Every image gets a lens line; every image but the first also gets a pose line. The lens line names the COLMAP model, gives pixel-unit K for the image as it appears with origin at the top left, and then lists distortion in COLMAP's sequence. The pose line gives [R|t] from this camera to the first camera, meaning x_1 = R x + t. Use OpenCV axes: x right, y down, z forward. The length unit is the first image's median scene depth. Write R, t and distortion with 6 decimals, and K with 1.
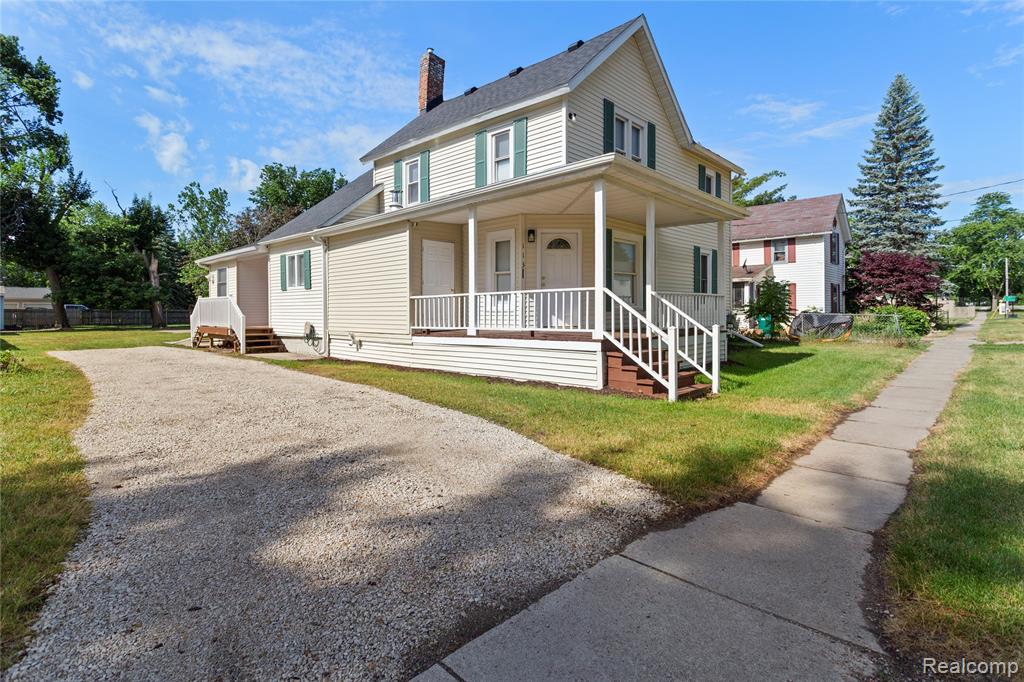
lens RADIAL K [[495.5, 0, 477.4], [0, 495.5, 305.4], [0, 0, 1]] dist [-0.002428, 0.002325]
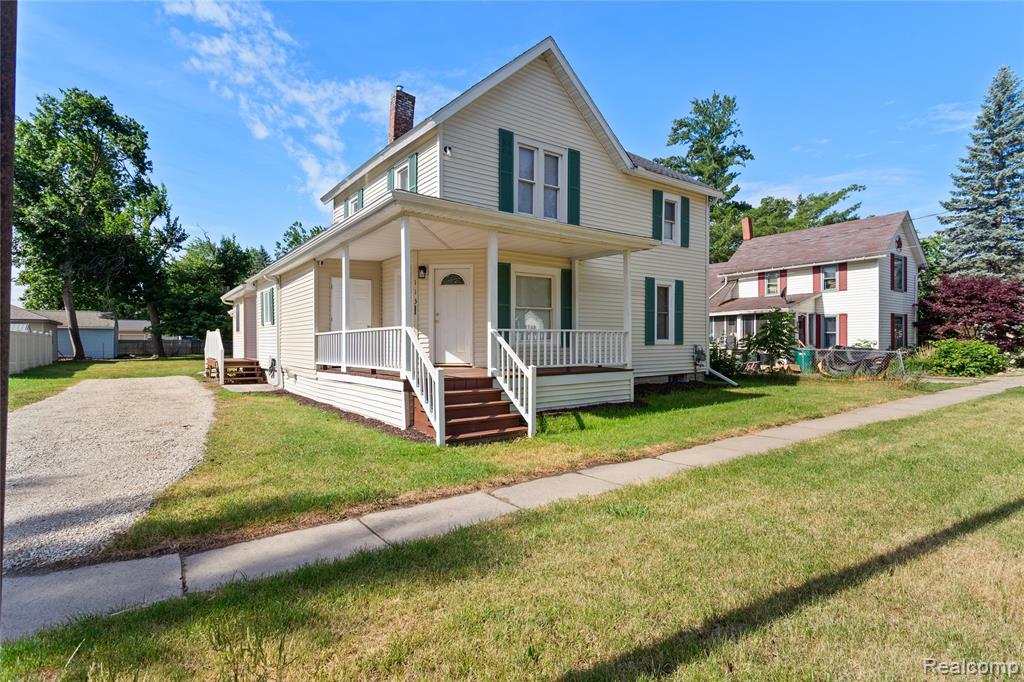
lens RADIAL K [[495.5, 0, 506.5], [0, 495.5, 342.4], [0, 0, 1]] dist [-0.002428, 0.002325]
pose [[0.986991, 0.002465, -0.160756, 0.174195], [-0.000144, 0.999896, 0.014448, -0.005516], [0.160775, -0.014237, 0.986888, 0.016919]]
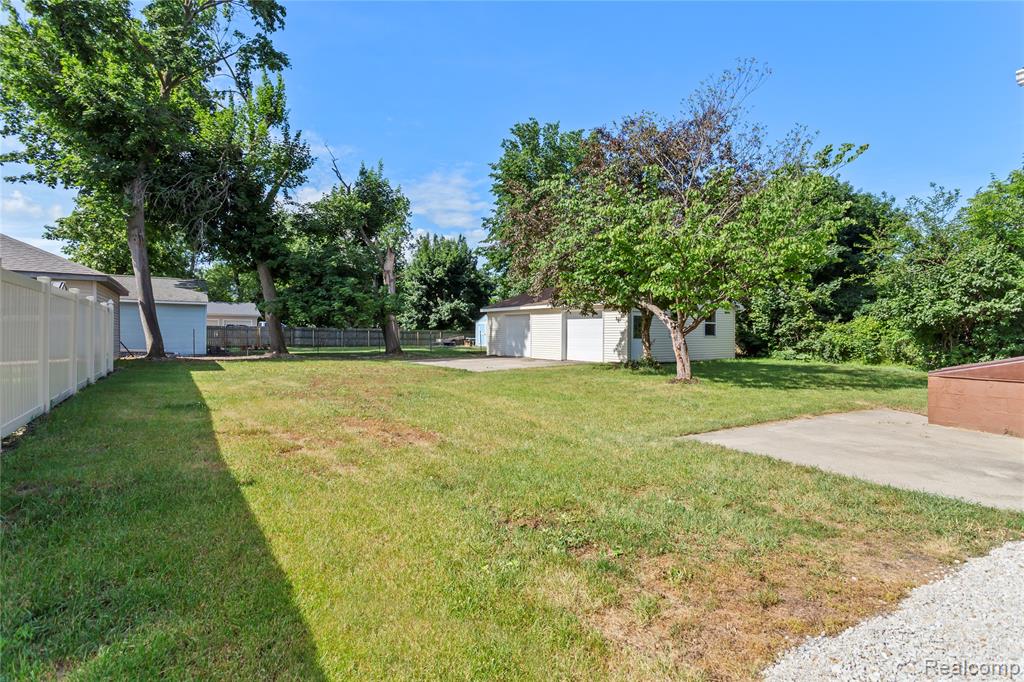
lens RADIAL K [[495.5, 0, 504.4], [0, 495.5, 329.7], [0, 0, 1]] dist [-0.002428, 0.002325]
pose [[0.975527, 0.007993, -0.219733, -0.539163], [-0.006284, 0.999944, 0.008476, 0.008481], [0.219789, -0.006888, 0.975523, 0.565332]]
